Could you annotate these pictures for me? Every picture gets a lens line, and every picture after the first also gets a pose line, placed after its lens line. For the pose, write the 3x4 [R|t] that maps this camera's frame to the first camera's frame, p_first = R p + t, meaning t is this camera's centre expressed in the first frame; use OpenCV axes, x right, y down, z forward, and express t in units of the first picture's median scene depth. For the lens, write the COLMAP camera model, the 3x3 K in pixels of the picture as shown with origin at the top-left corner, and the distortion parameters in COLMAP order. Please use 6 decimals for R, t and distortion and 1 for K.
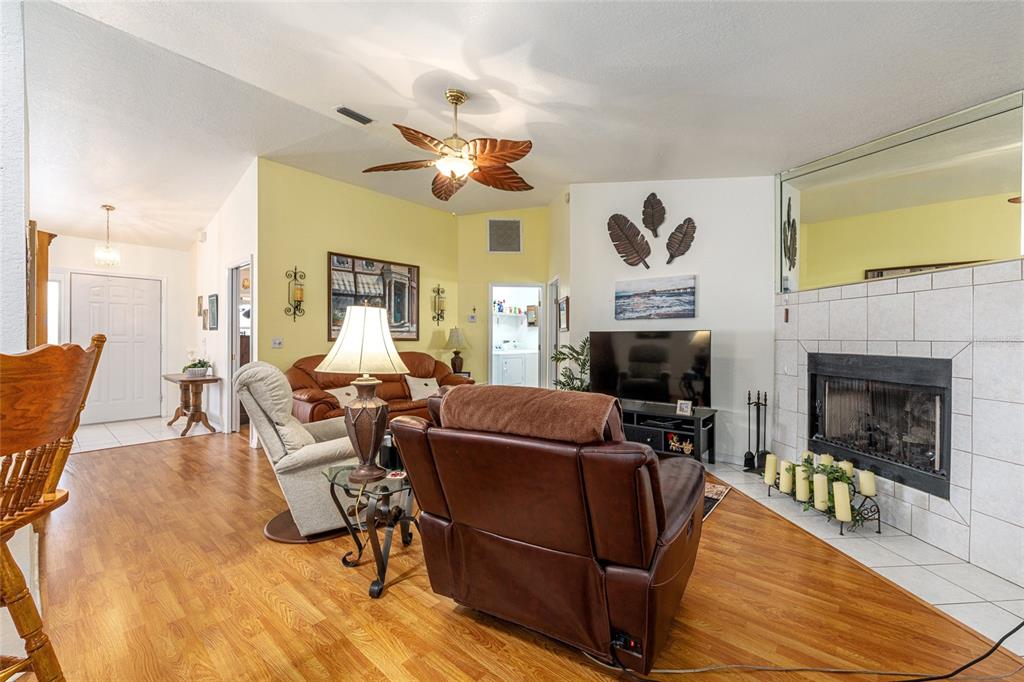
lens RADIAL K [[408.0, 0, 515.7], [0, 408.0, 339.2], [0, 0, 1]] dist [-0.005769, 0.000084]
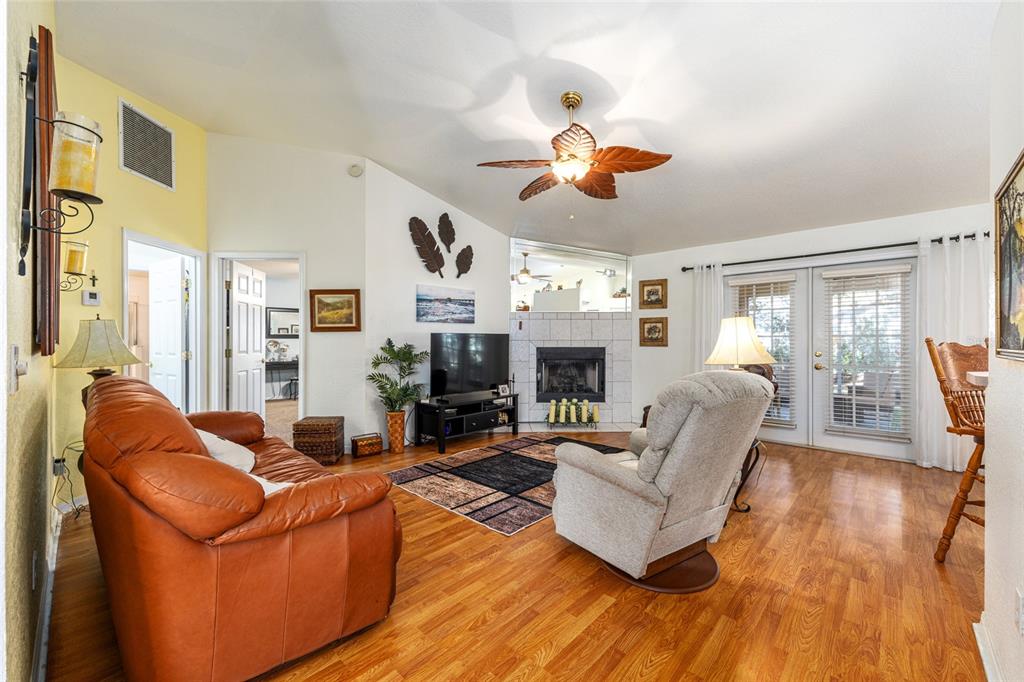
lens RADIAL K [[408.0, 0, 512.2], [0, 408.0, 340.2], [0, 0, 1]] dist [-0.005769, 0.000084]
pose [[0.056041, -0.005372, 0.998414, -0.830910], [0.003872, 0.999979, 0.005163, -0.006030], [-0.998421, 0.003576, 0.056061, 0.779195]]
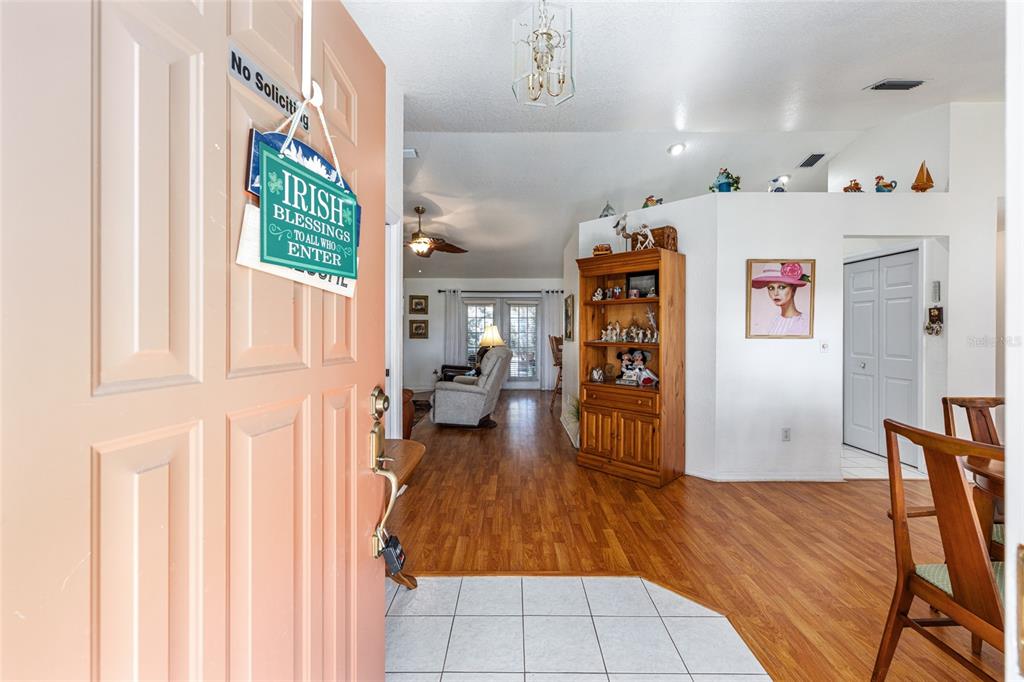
lens RADIAL K [[408.0, 0, 512.7], [0, 408.0, 334.2], [0, 0, 1]] dist [-0.005769, 0.000084]
pose [[-0.640821, -0.009261, 0.767635, -1.371001], [-0.001172, 0.999938, 0.011085, -0.022653], [-0.767690, 0.006204, -0.640792, 1.363525]]
